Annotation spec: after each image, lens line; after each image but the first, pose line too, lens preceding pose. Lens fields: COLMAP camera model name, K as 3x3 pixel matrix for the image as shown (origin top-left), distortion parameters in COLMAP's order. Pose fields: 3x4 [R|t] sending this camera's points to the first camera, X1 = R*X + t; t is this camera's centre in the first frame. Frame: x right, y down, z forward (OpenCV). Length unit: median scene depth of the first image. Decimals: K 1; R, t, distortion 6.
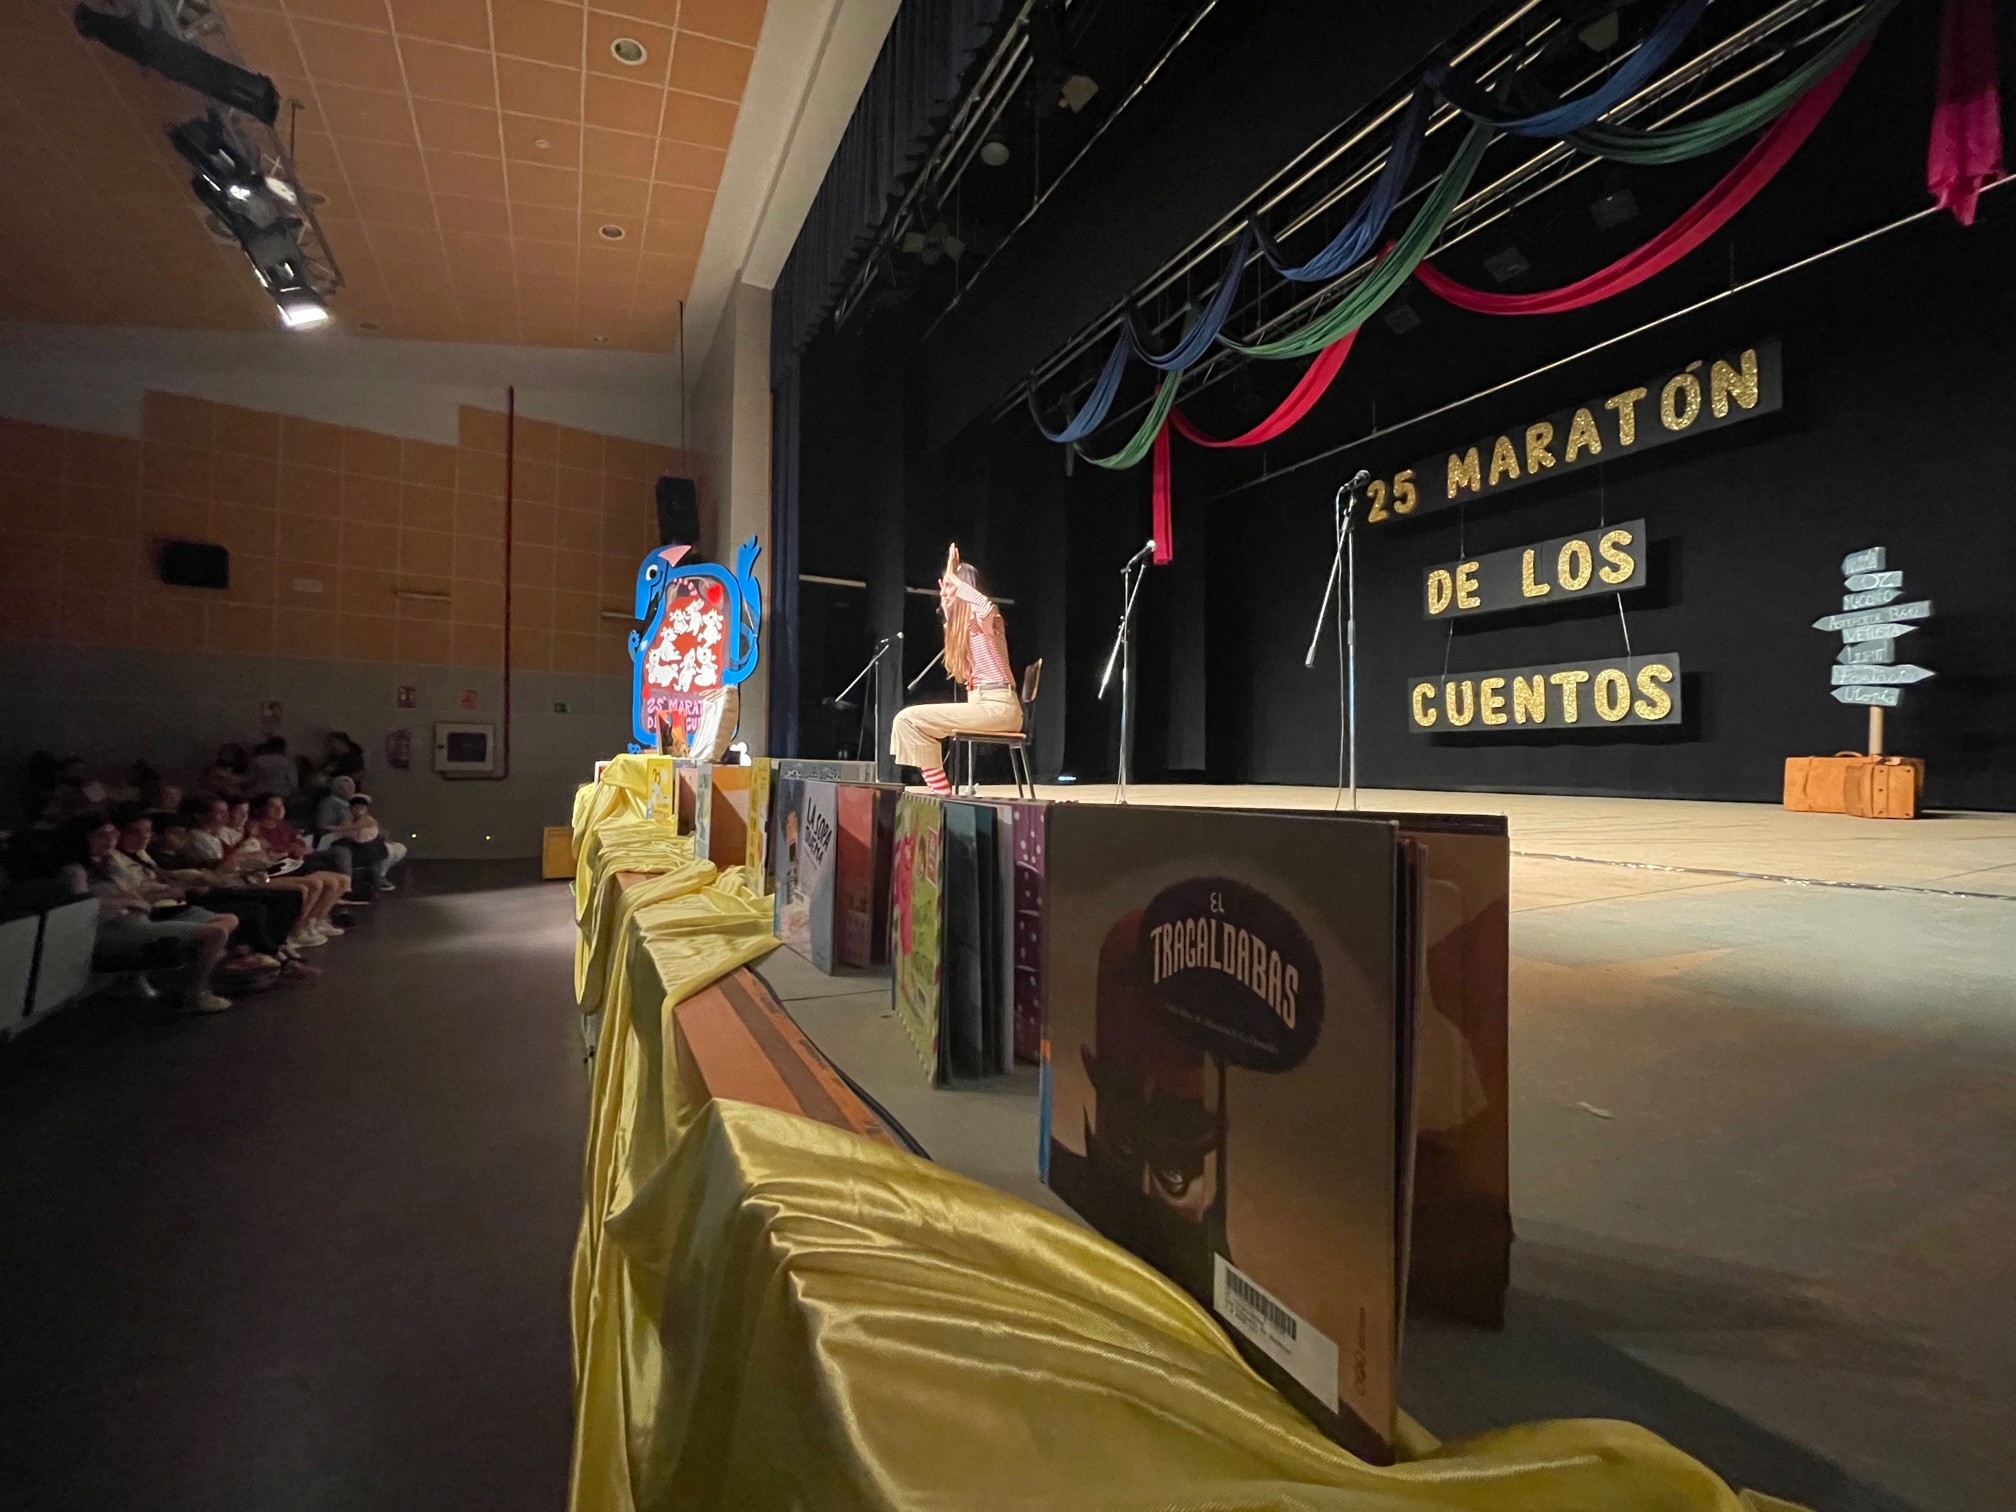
lens RADIAL K [[809.6, 0, 1013.2], [0, 809.6, 746.9], [0, 0, 1]] dist [-0.002495, 0.002275]
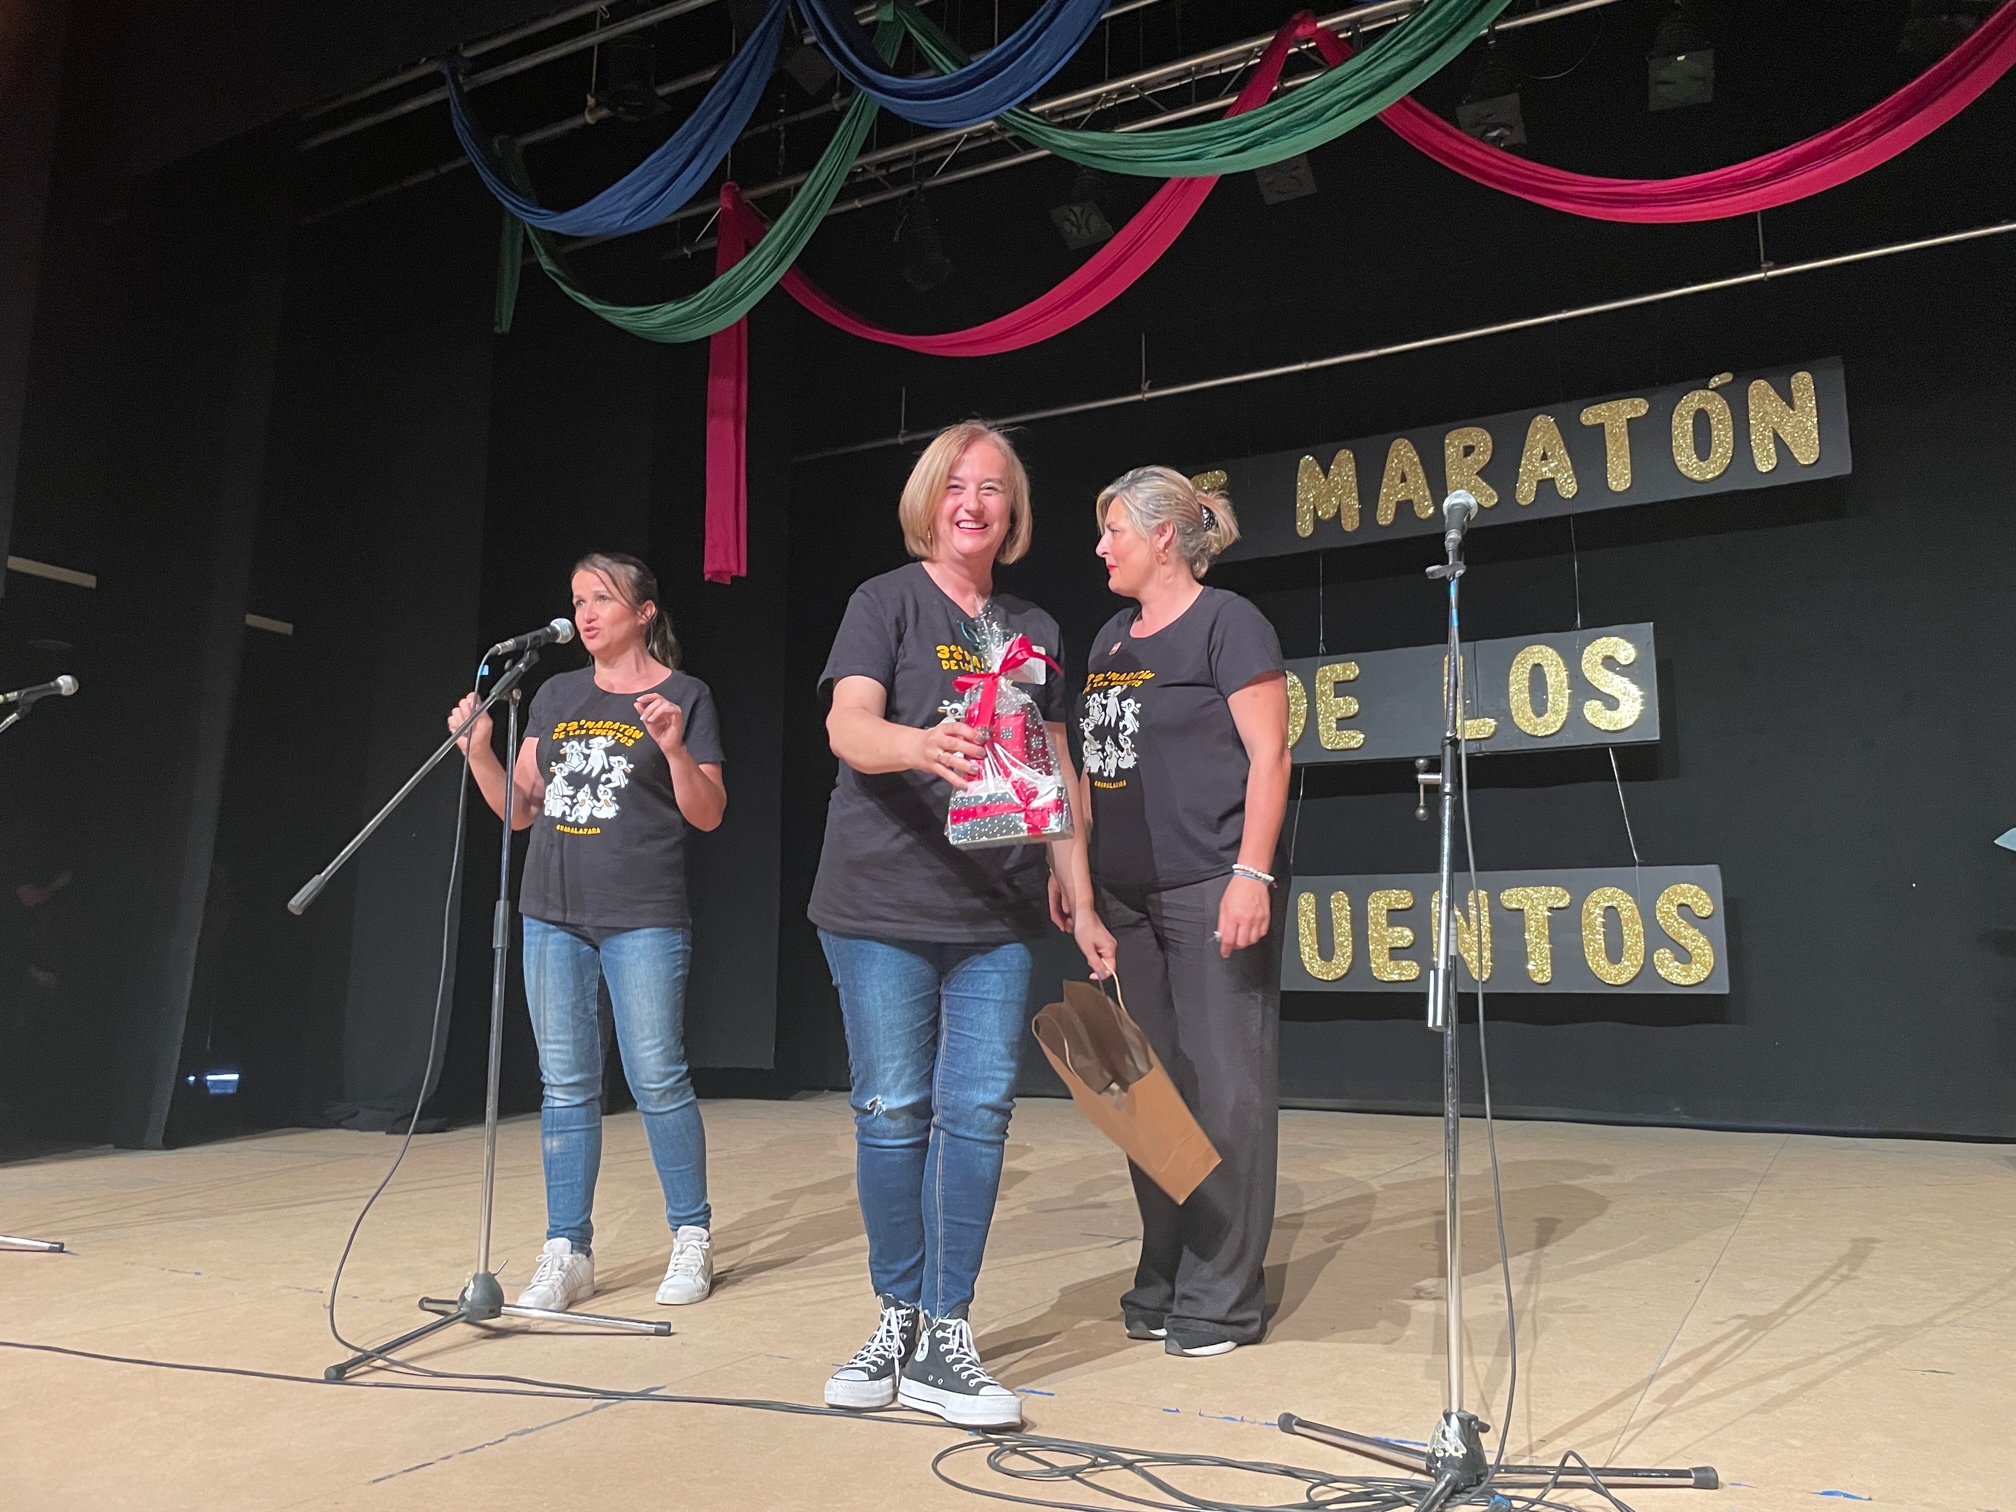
lens RADIAL K [[1519.6, 0, 1027.2], [0, 1519.6, 738.2], [0, 0, 1]] dist [0.068631, -0.094353]
pose [[0.833992, 0.088735, 0.544595, -0.137176], [-0.010717, 0.989403, -0.144798, -0.037588], [-0.551673, 0.114923, 0.826105, 0.321184]]
